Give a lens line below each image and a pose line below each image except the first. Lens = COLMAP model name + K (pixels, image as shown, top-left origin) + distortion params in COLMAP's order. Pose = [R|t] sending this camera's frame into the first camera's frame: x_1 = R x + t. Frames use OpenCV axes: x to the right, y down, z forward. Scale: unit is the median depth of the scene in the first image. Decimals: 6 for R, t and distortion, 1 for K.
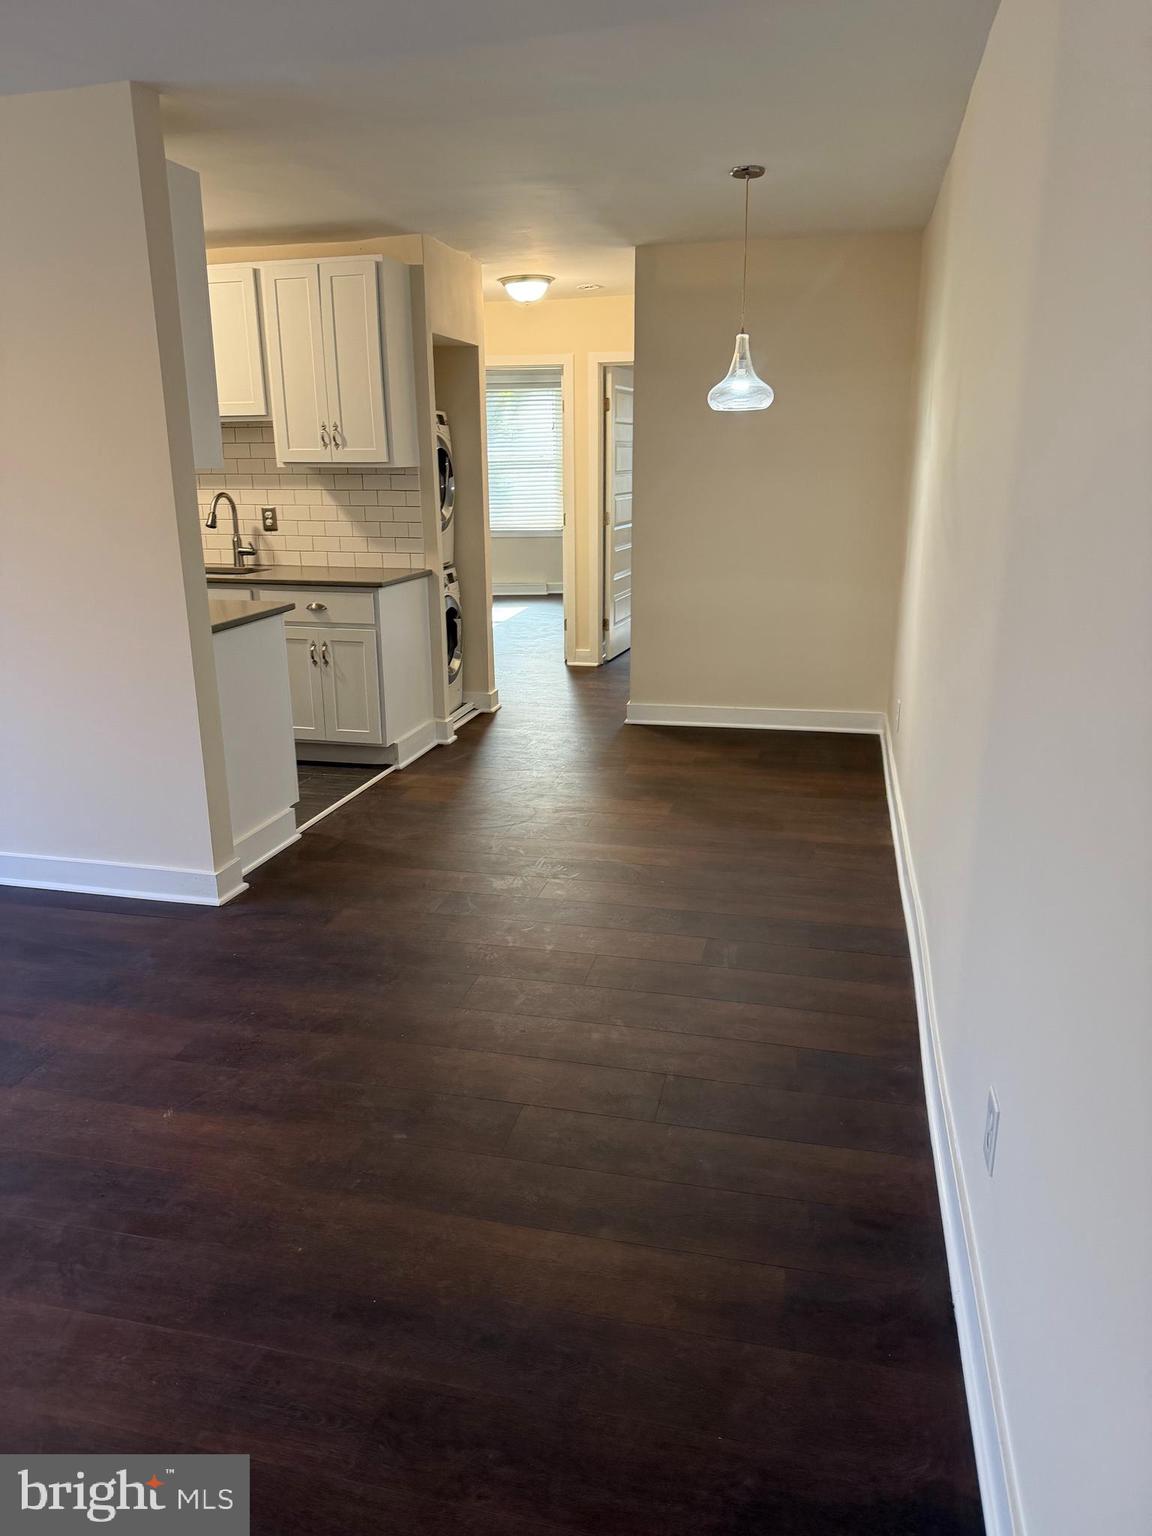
lens RADIAL K [[1095.7, 0, 576.0], [0, 1095.7, 768.0], [0, 0, 1]] dist [0.049911, -0.035900]
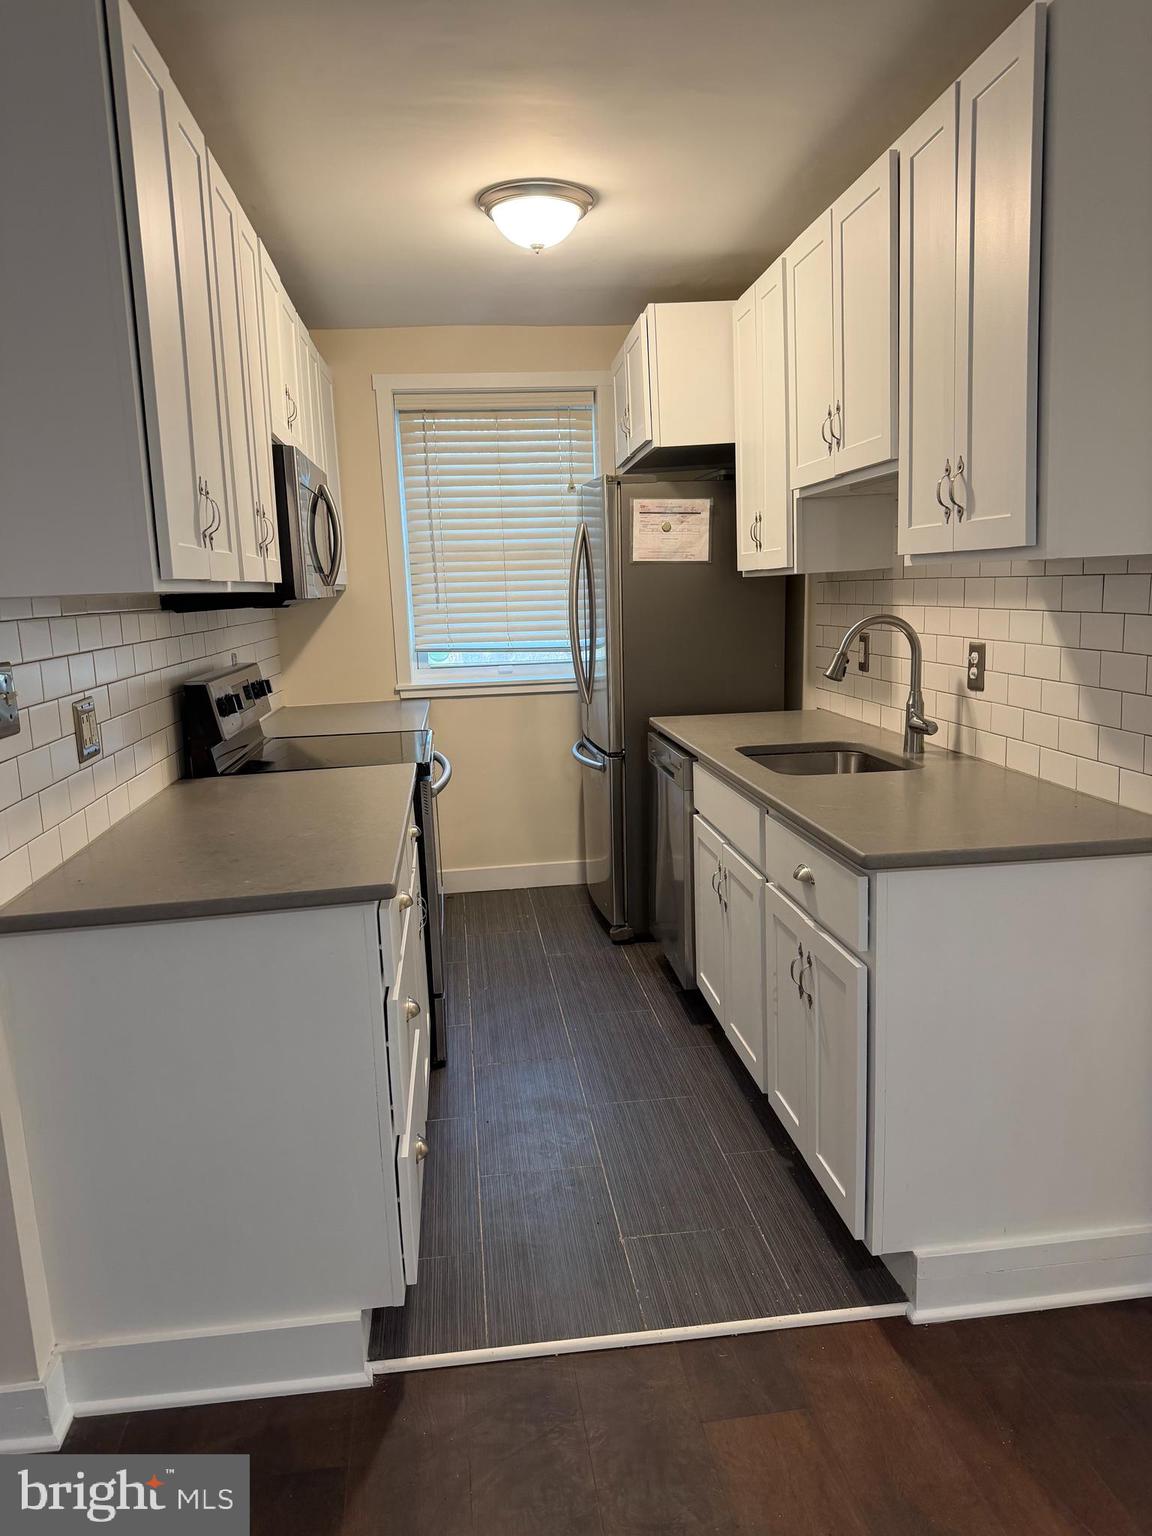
lens RADIAL K [[1058.7, 0, 577.4], [0, 1058.7, 778.0], [0, 0, 1]] dist [0.093483, -0.165303]
pose [[0.338054, 0.158012, -0.927767, 0.115765], [-0.212954, 0.973079, 0.088135, -0.185172], [0.916717, 0.167777, 0.362602, 0.684178]]
